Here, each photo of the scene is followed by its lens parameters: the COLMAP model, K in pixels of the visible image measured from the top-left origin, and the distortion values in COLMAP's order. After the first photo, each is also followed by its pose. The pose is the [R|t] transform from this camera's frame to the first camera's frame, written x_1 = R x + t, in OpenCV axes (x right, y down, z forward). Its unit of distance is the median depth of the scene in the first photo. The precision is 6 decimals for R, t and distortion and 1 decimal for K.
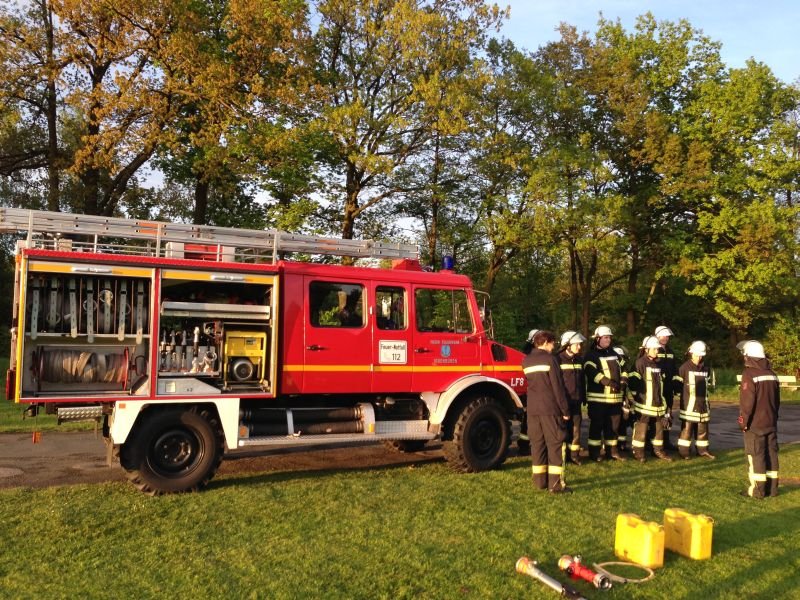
lens RADIAL K [[736.9, 0, 404.5], [0, 736.9, 299.5], [0, 0, 1]] dist [0.152766, -0.235635]
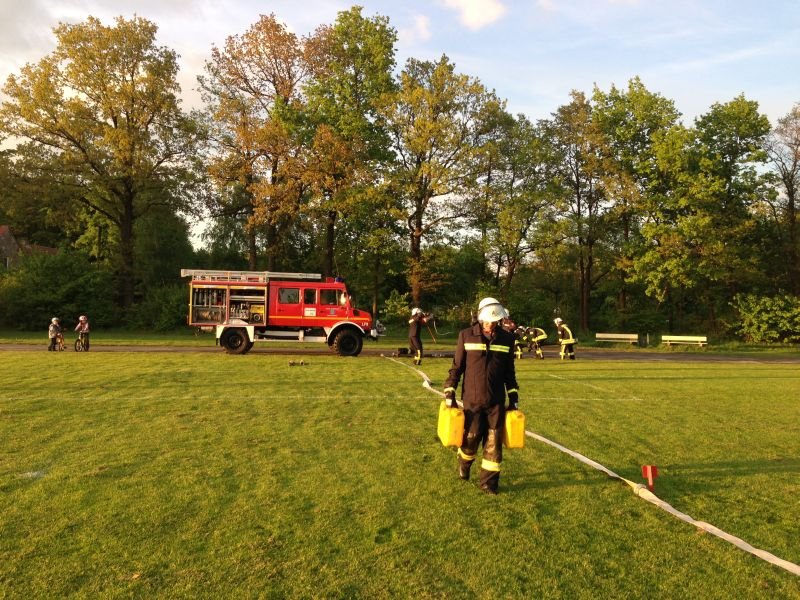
lens RADIAL K [[740.0, 0, 400.0], [0, 740.0, 300.0], [0, 0, 1]] dist [0.143693, -0.256085]
pose [[0.945035, -0.006791, -0.326898, 0.739442], [0.016049, 0.999543, 0.025633, -0.025586], [0.326575, -0.029470, 0.944712, -0.940706]]
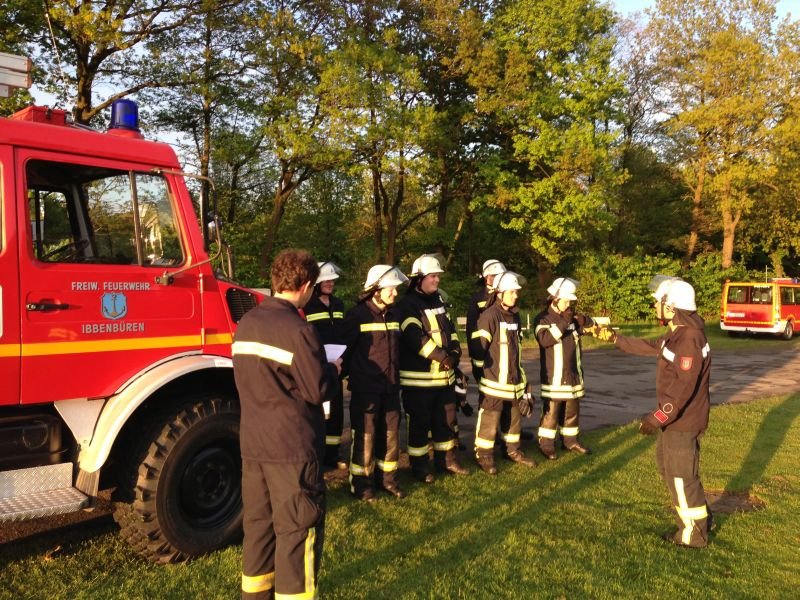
lens RADIAL K [[749.4, 0, 462.0], [0, 749.4, 314.9], [0, 0, 1]] dist [-0.002756, 0.004642]
pose [[0.942960, -0.023719, 0.332060, 0.064206], [-0.008737, 0.995352, 0.095907, 0.018591], [-0.332792, -0.093338, 0.938370, 0.313110]]
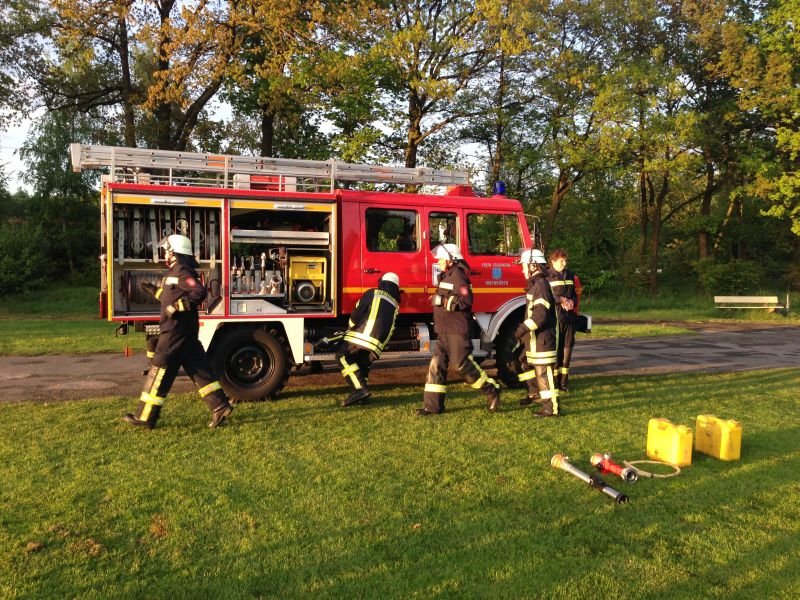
lens RADIAL K [[740.0, 0, 400.0], [0, 740.0, 300.0], [0, 0, 1]] dist [0.143693, -0.256085]
pose [[0.995058, -0.007770, -0.098995, 0.014111], [0.017208, 0.995344, 0.094842, 0.003371], [0.097797, -0.096077, 0.990558, -0.033321]]
